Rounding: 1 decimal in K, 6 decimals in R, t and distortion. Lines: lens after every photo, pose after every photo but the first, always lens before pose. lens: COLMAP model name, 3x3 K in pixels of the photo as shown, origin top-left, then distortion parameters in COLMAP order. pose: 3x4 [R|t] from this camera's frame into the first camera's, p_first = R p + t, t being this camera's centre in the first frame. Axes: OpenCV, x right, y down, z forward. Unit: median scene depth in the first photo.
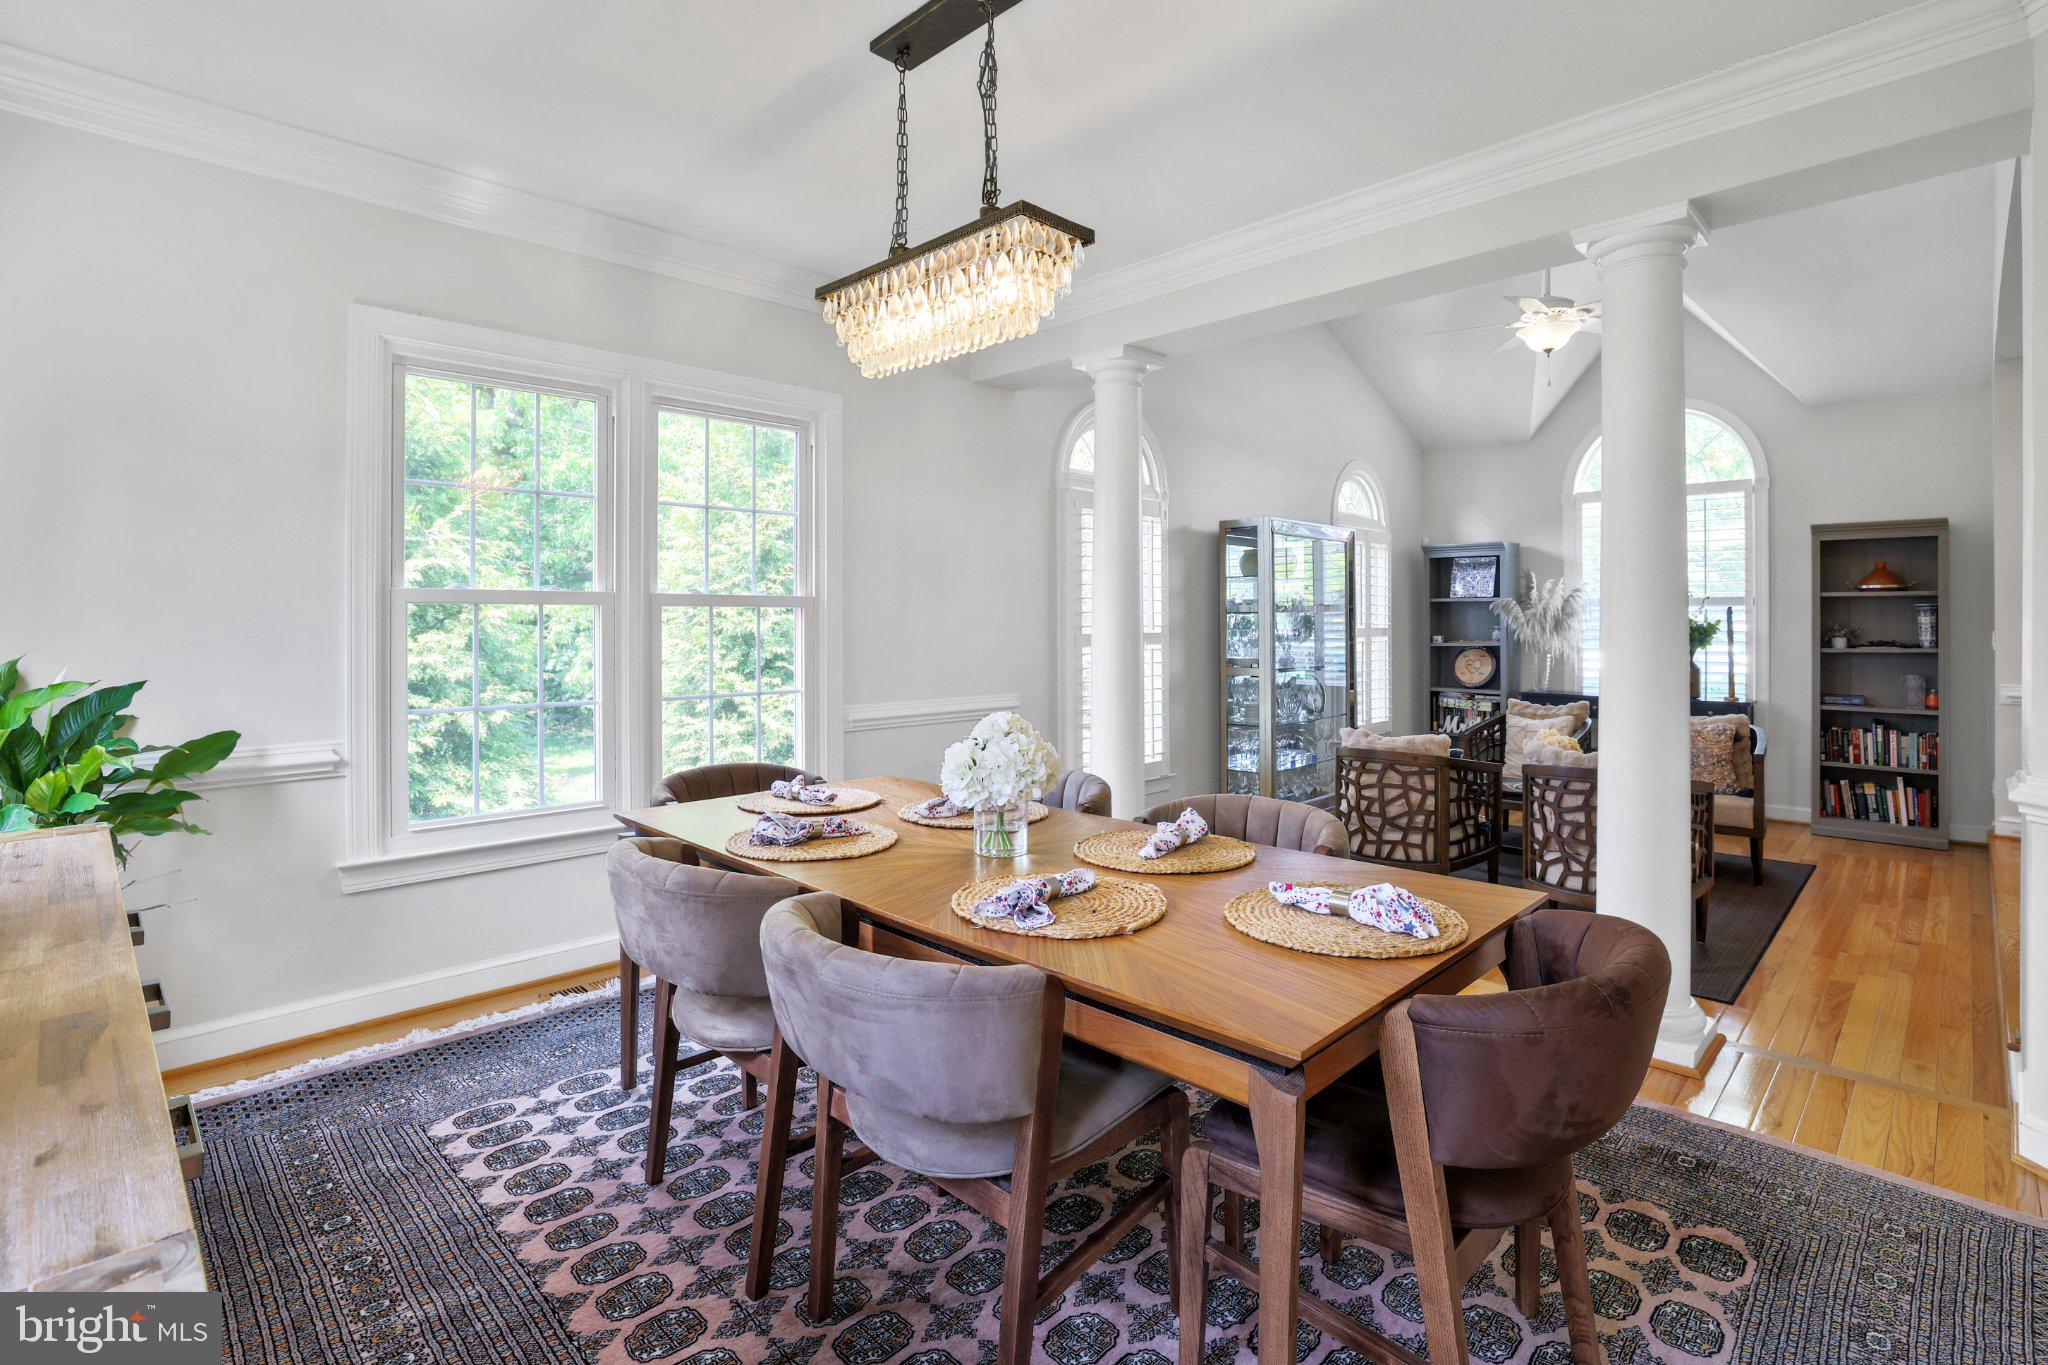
lens RADIAL K [[936.6, 0, 1022.5], [0, 936.6, 634.8], [0, 0, 1]] dist [-0.041796, 0.018078]
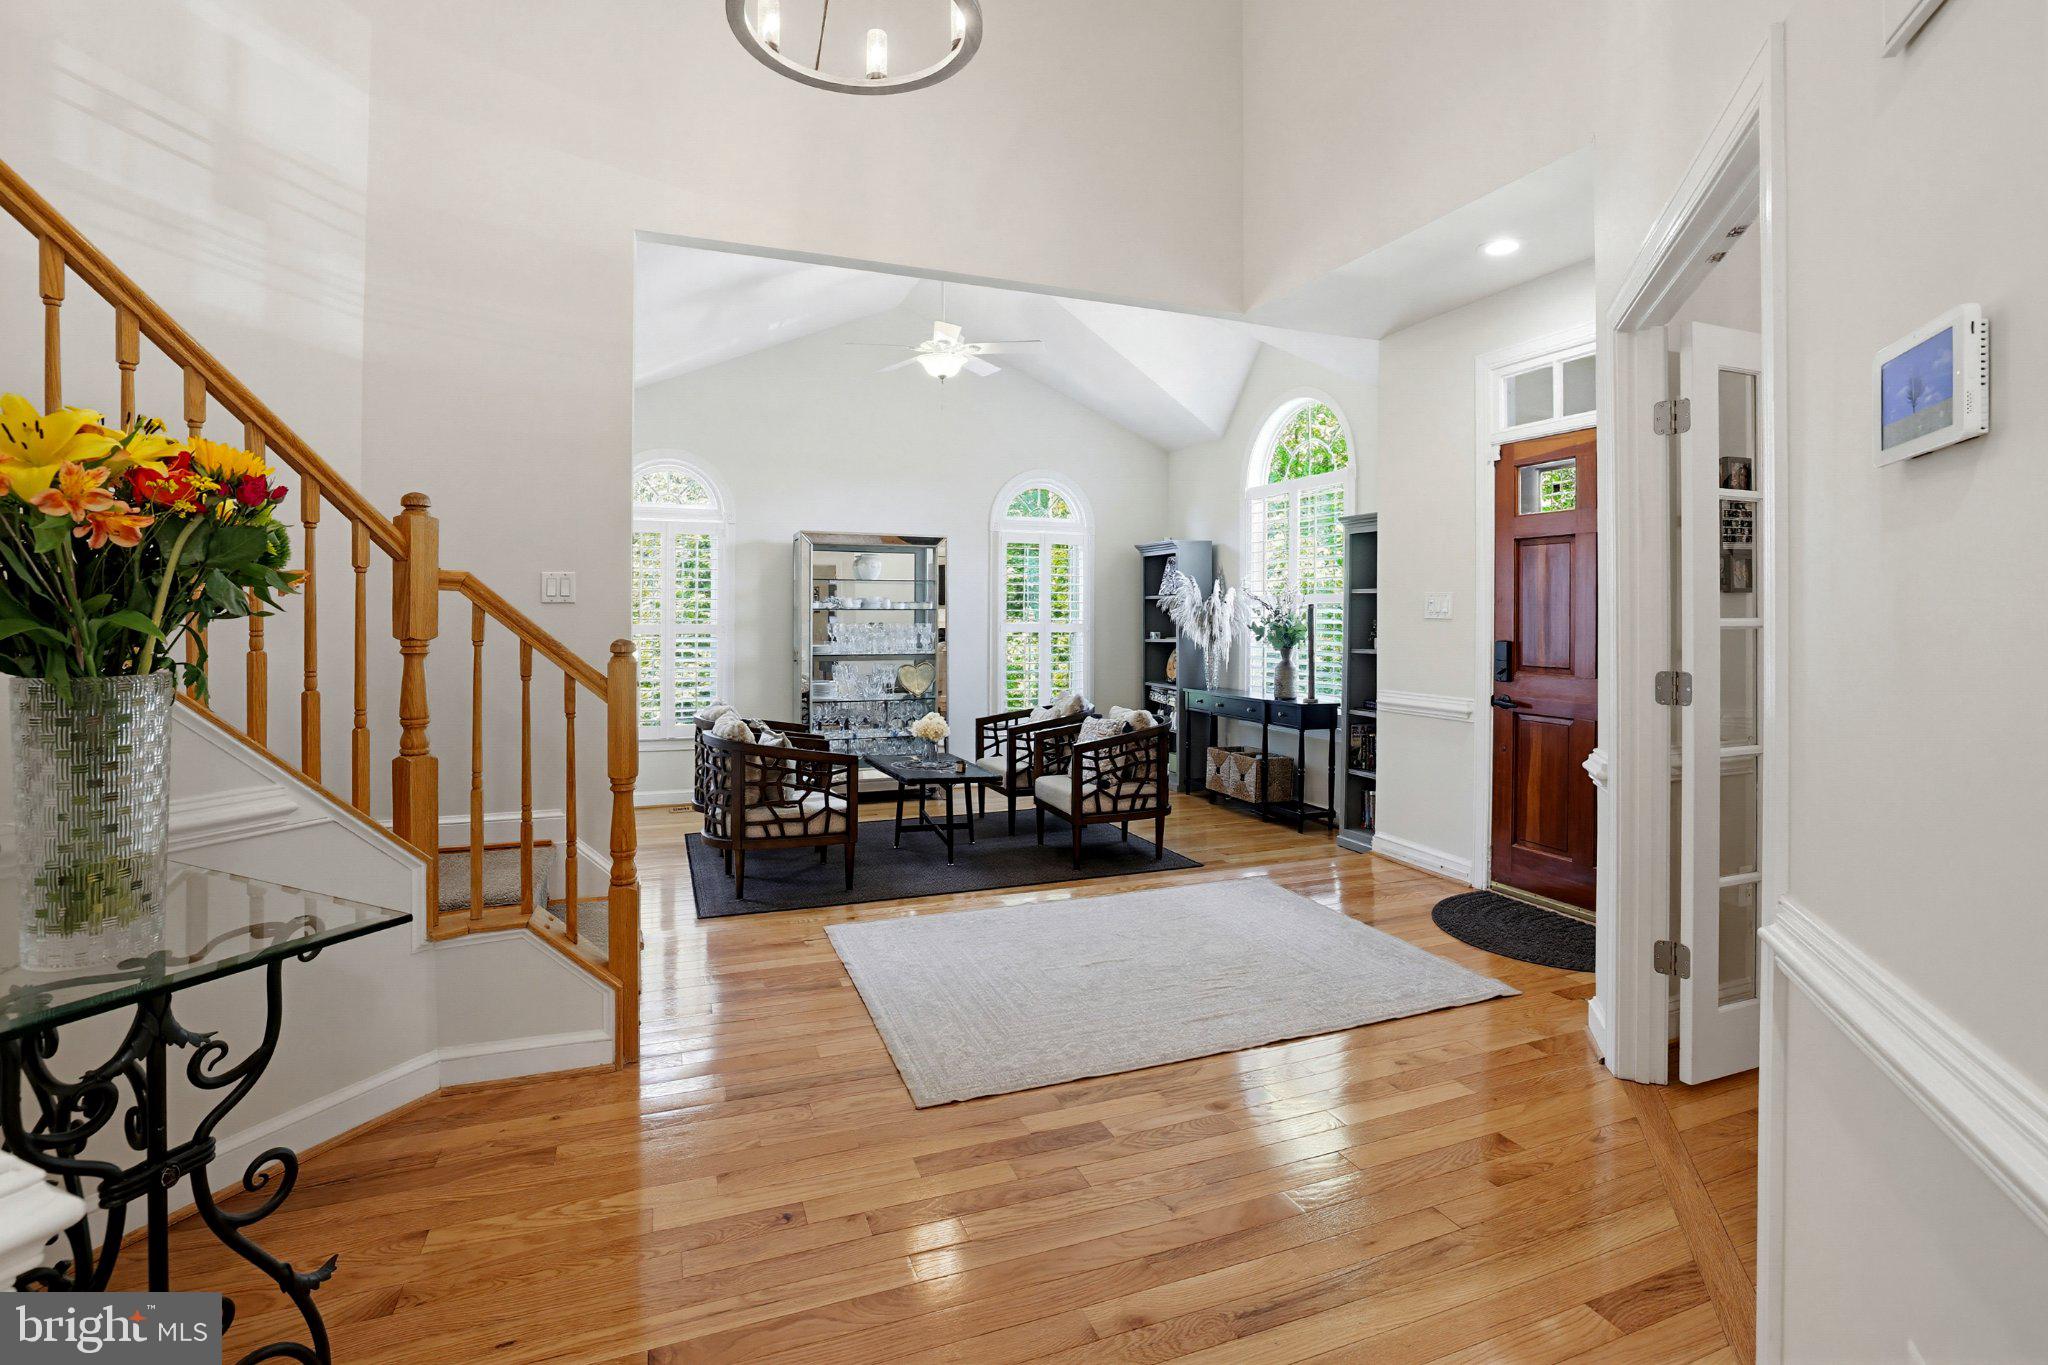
lens RADIAL K [[946.5, 0, 1023.2], [0, 946.5, 615.7], [0, 0, 1]] dist [-0.051345, 0.018515]
pose [[0.917658, 0.006593, -0.397317, 0.990463], [-0.013117, 0.999820, -0.013705, -0.001878], [0.397156, 0.017788, 0.917579, -0.013608]]
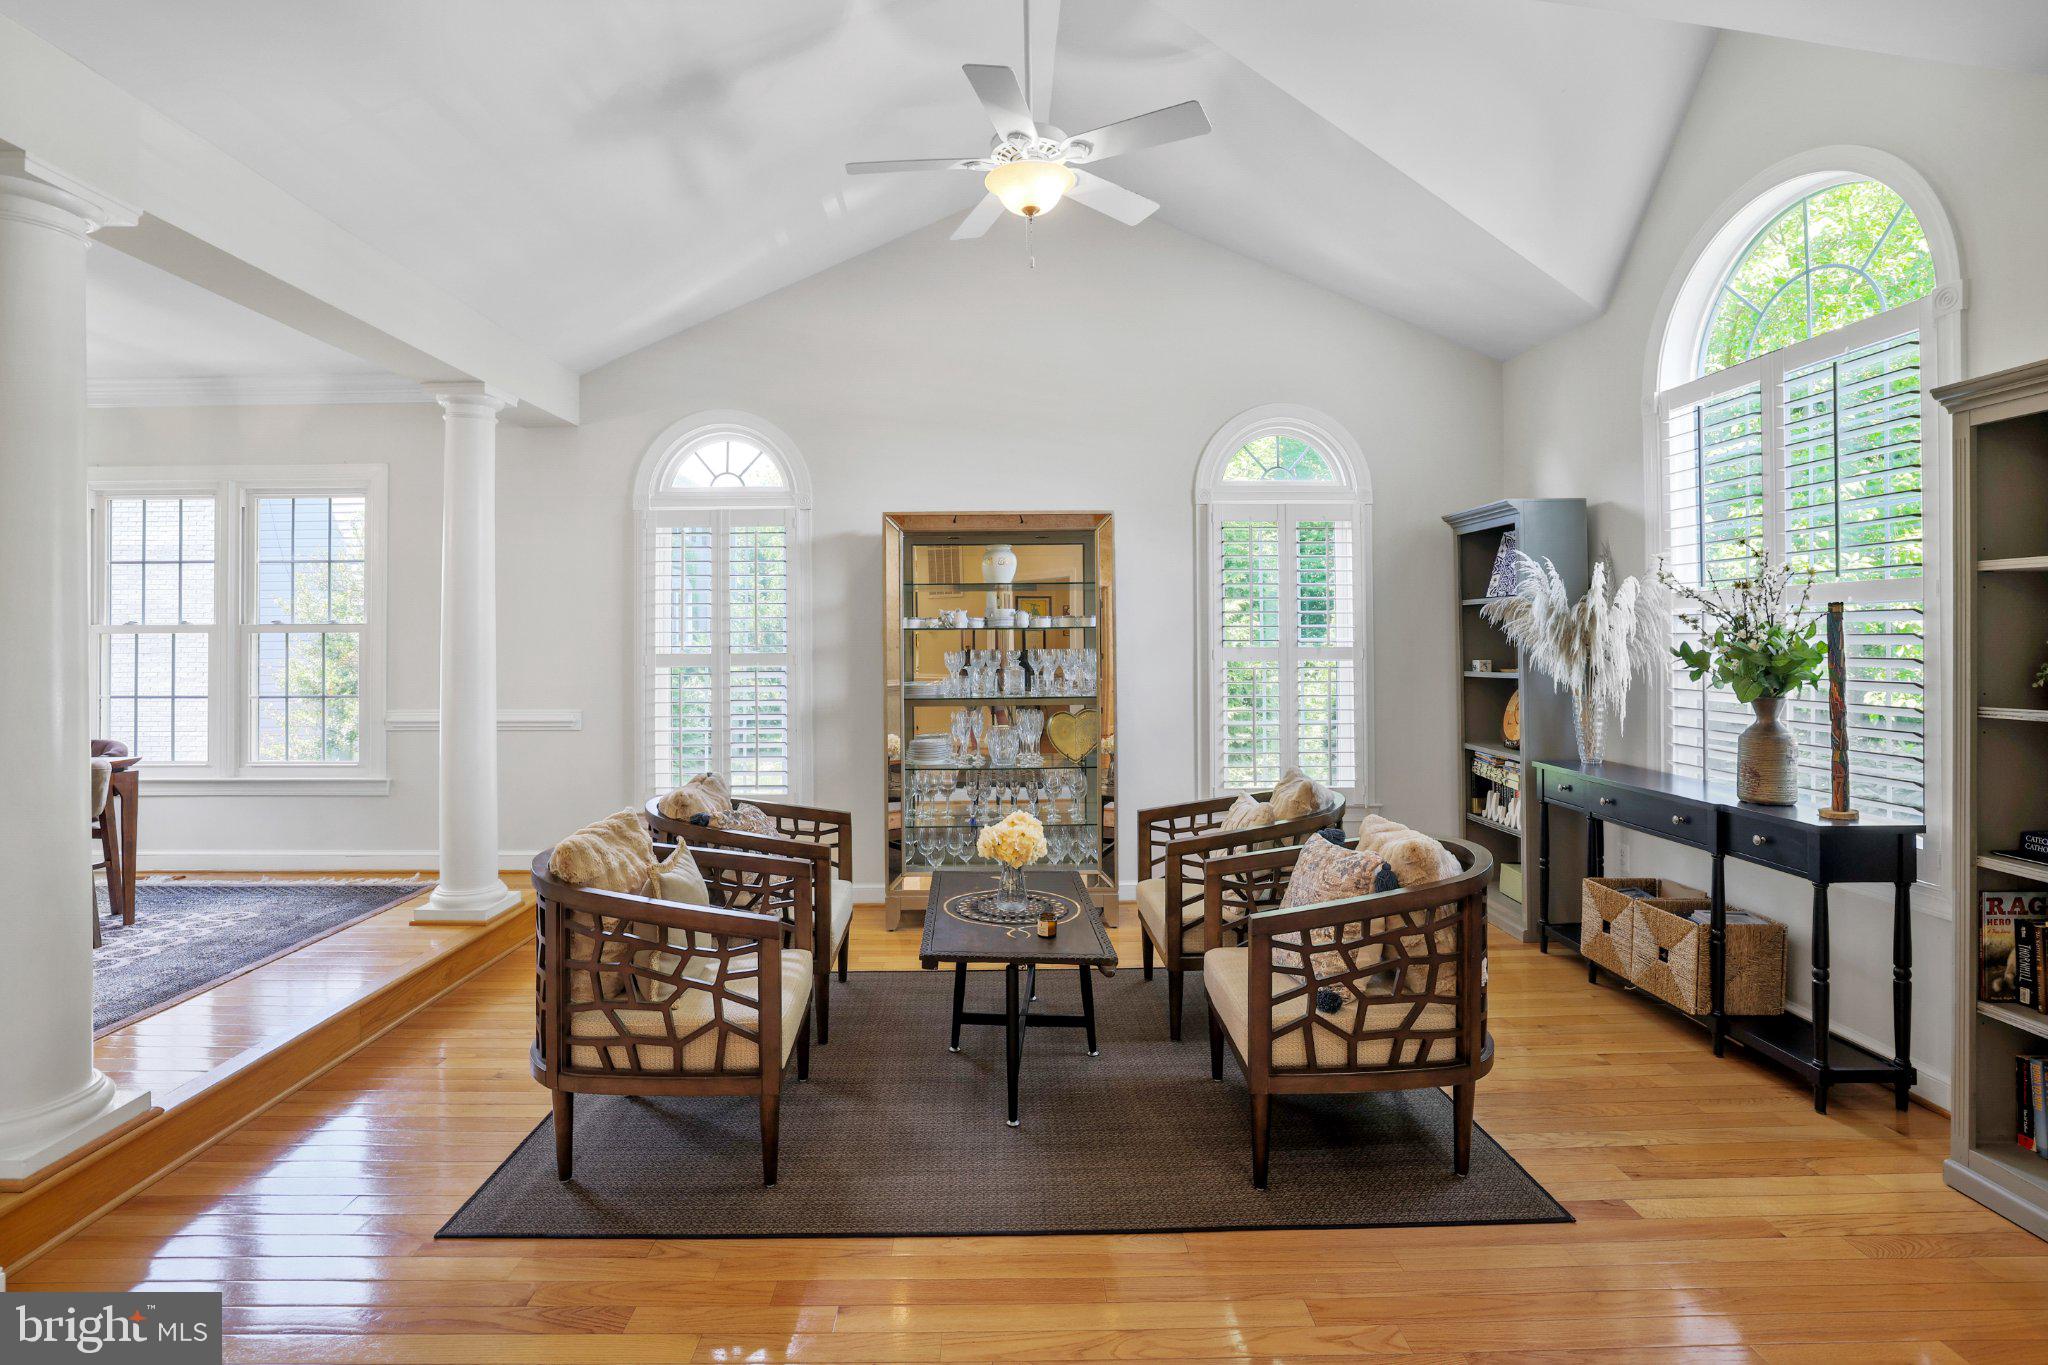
lens RADIAL K [[936.6, 0, 1022.5], [0, 936.6, 634.8], [0, 0, 1]] dist [-0.041796, 0.018078]
pose [[0.725175, -0.005093, -0.688546, 0.883615], [-0.004930, 0.999909, -0.012587, -0.009191], [0.688547, 0.012522, 0.725084, 0.476582]]
